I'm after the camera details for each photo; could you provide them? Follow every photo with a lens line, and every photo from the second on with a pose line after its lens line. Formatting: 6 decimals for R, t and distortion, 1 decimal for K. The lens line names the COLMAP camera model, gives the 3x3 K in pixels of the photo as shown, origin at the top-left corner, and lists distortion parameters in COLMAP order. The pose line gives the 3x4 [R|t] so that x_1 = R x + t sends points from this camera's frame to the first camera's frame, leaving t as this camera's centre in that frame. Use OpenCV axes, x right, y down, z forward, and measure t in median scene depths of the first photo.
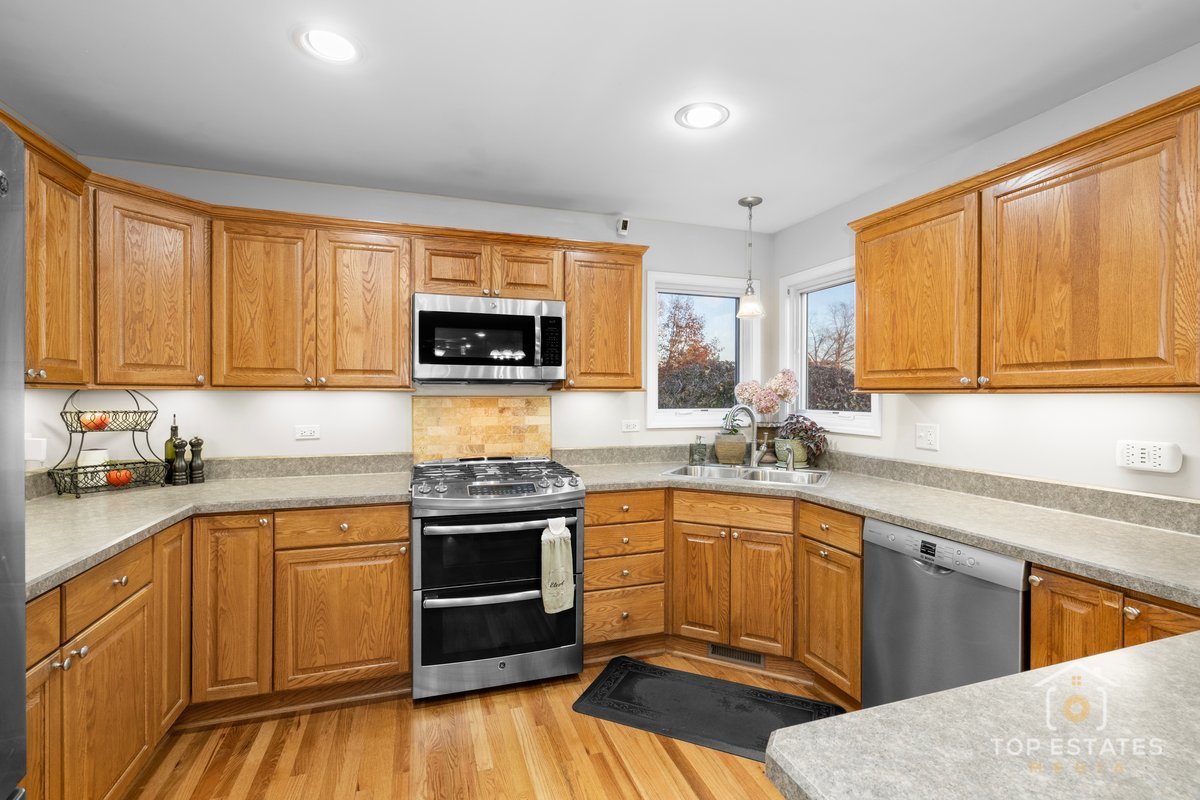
lens RADIAL K [[543.2, 0, 603.2], [0, 543.2, 396.9], [0, 0, 1]] dist [-0.001252, -0.000058]
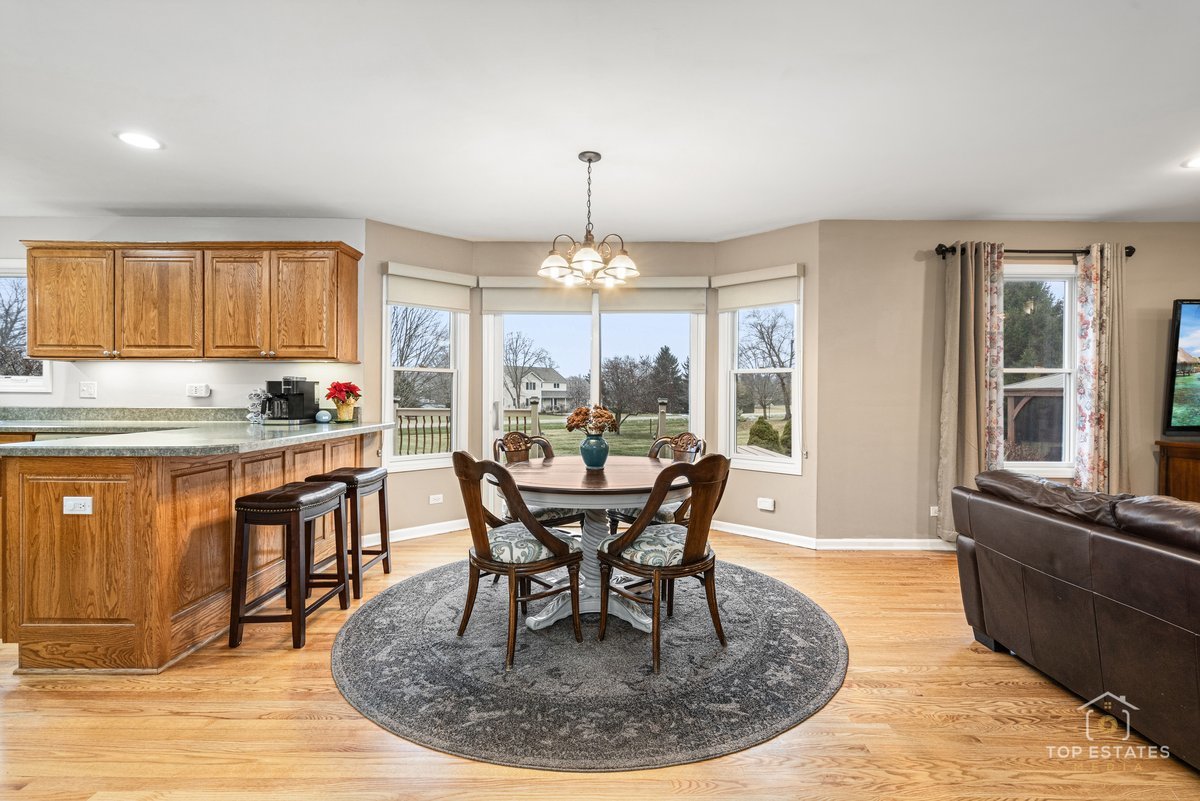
lens RADIAL K [[543.2, 0, 603.2], [0, 543.2, 397.4], [0, 0, 1]] dist [-0.001252, -0.000058]
pose [[0.322059, -0.006501, 0.946697, -0.429102], [0.001028, 0.999978, 0.006517, 0.090566], [-0.946719, -0.001125, 0.322059, -0.959983]]
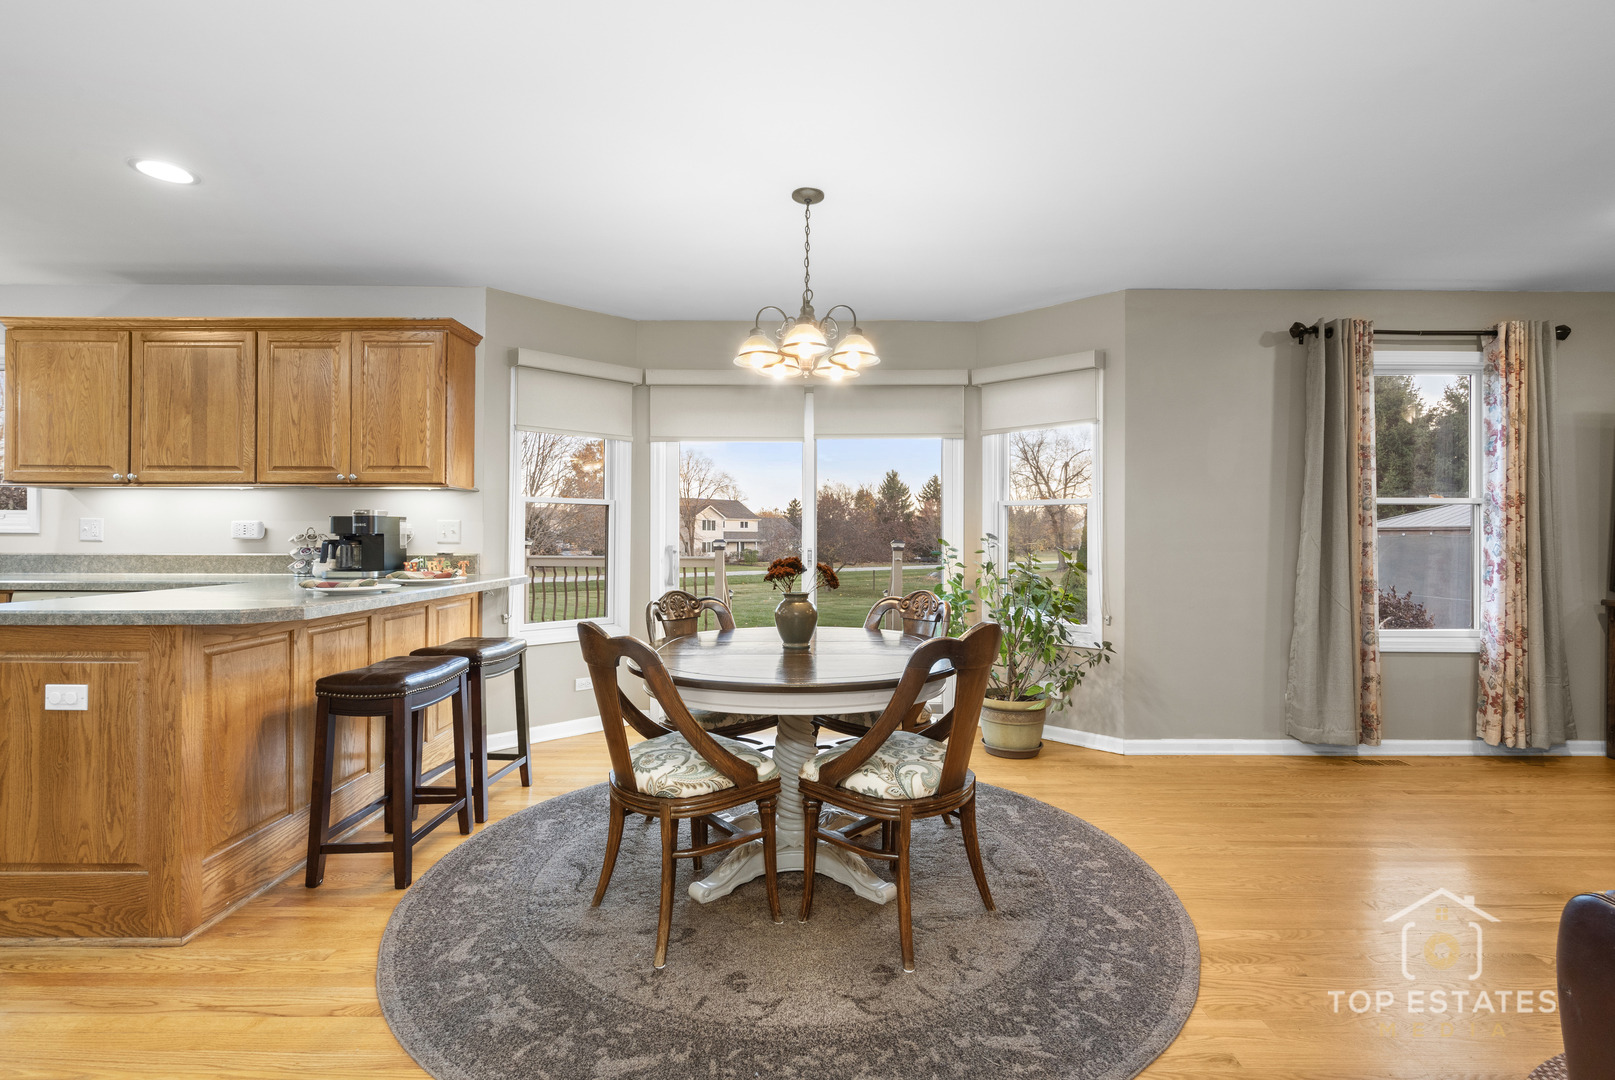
lens RADIAL K [[742.9, 0, 807.8], [0, 742.9, 532.7], [0, 0, 1]] dist [-0.001307, 0.000474]
pose [[0.320839, 0.003488, 0.947127, -0.386075], [0.002354, 0.999987, -0.004481, 0.094370], [-0.947131, 0.003667, 0.320827, -0.910380]]
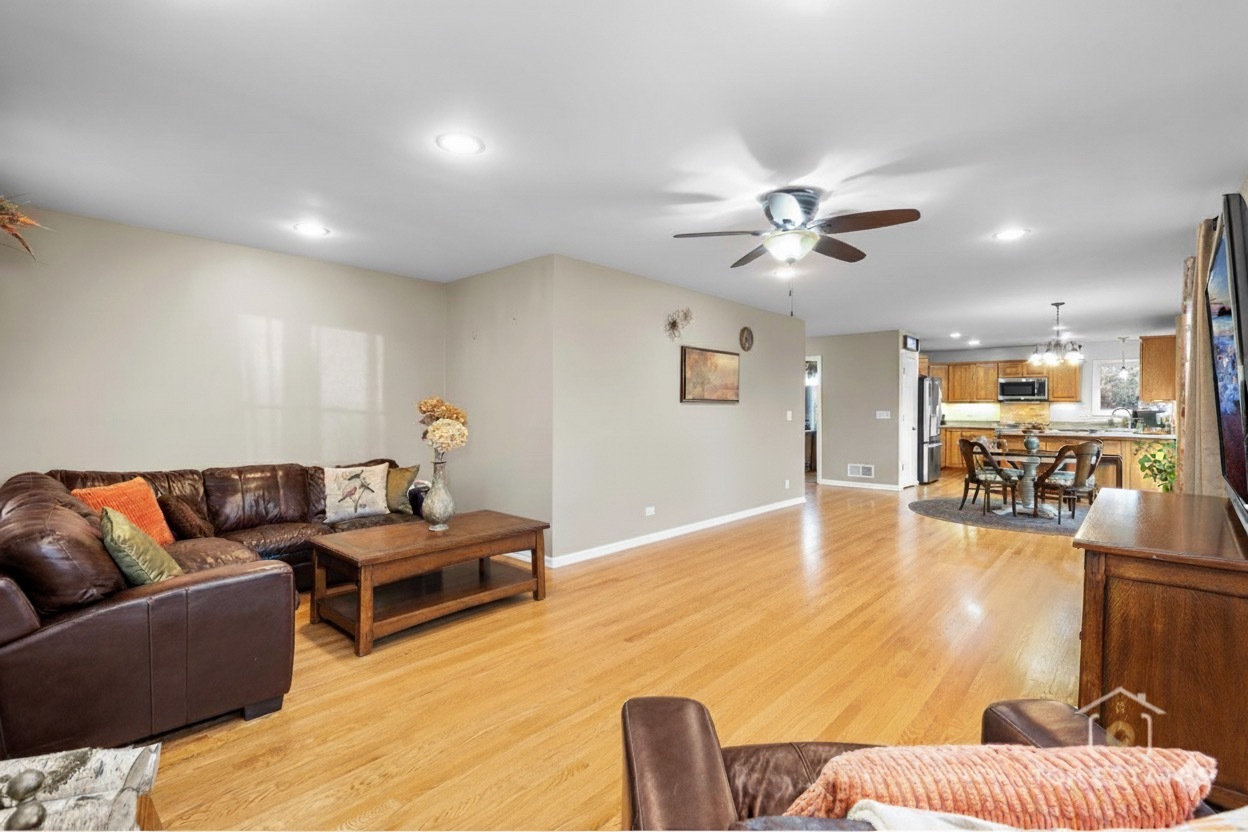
lens RADIAL K [[565.0, 0, 627.3], [0, 565.0, 412.8], [0, 0, 1]] dist [-0.001252, -0.000058]
pose [[0.488470, 0.004486, -0.872569, 2.052881], [-0.005502, 0.999983, 0.002061, 0.069914], [0.872563, 0.003794, 0.488486, -3.593043]]
